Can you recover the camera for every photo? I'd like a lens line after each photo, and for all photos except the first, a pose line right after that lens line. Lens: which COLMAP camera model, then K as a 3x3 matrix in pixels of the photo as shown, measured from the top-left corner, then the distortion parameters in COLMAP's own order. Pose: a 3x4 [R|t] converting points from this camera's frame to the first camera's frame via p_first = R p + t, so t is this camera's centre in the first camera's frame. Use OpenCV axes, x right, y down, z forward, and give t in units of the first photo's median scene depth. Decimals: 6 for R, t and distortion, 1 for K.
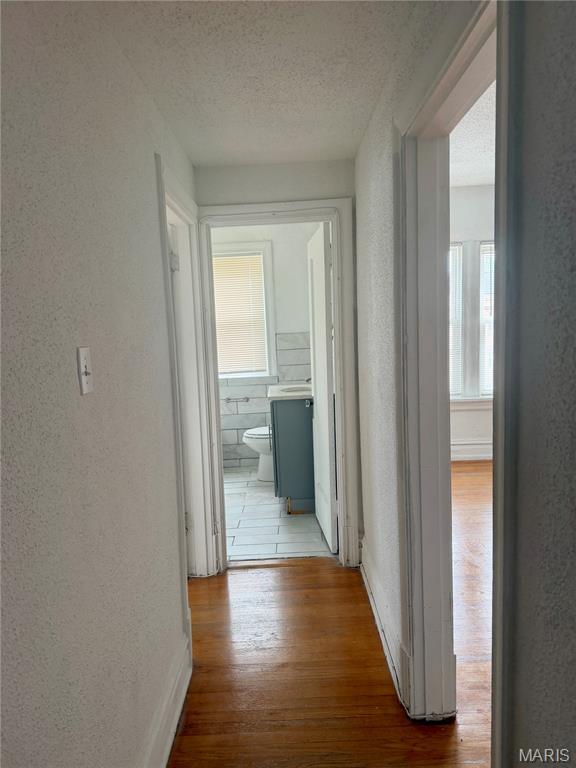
lens RADIAL K [[538.9, 0, 288.0], [0, 538.9, 384.0], [0, 0, 1]] dist [0.091268, -0.137447]
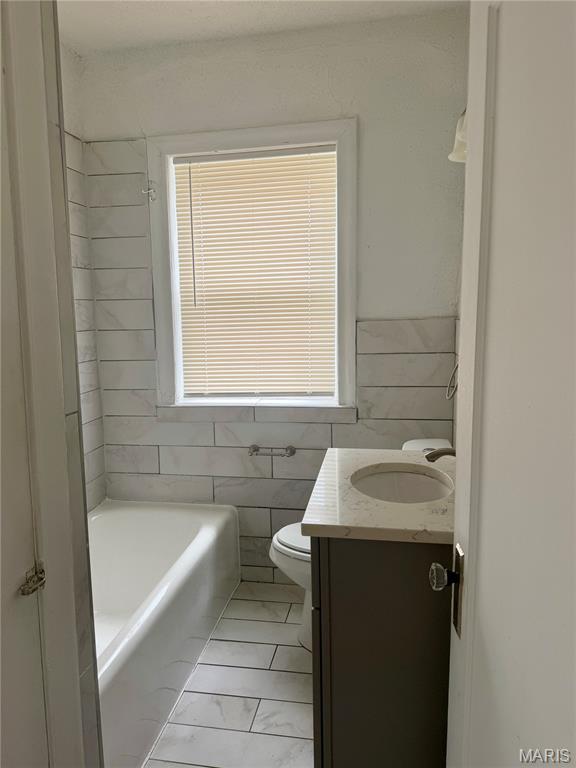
lens RADIAL K [[538.9, 0, 288.0], [0, 538.9, 384.0], [0, 0, 1]] dist [0.091268, -0.137447]
pose [[0.984701, 0.049364, -0.167112, 0.000018], [-0.041782, 0.997945, 0.048590, -0.056393], [0.169167, -0.040864, 0.984740, 0.518201]]
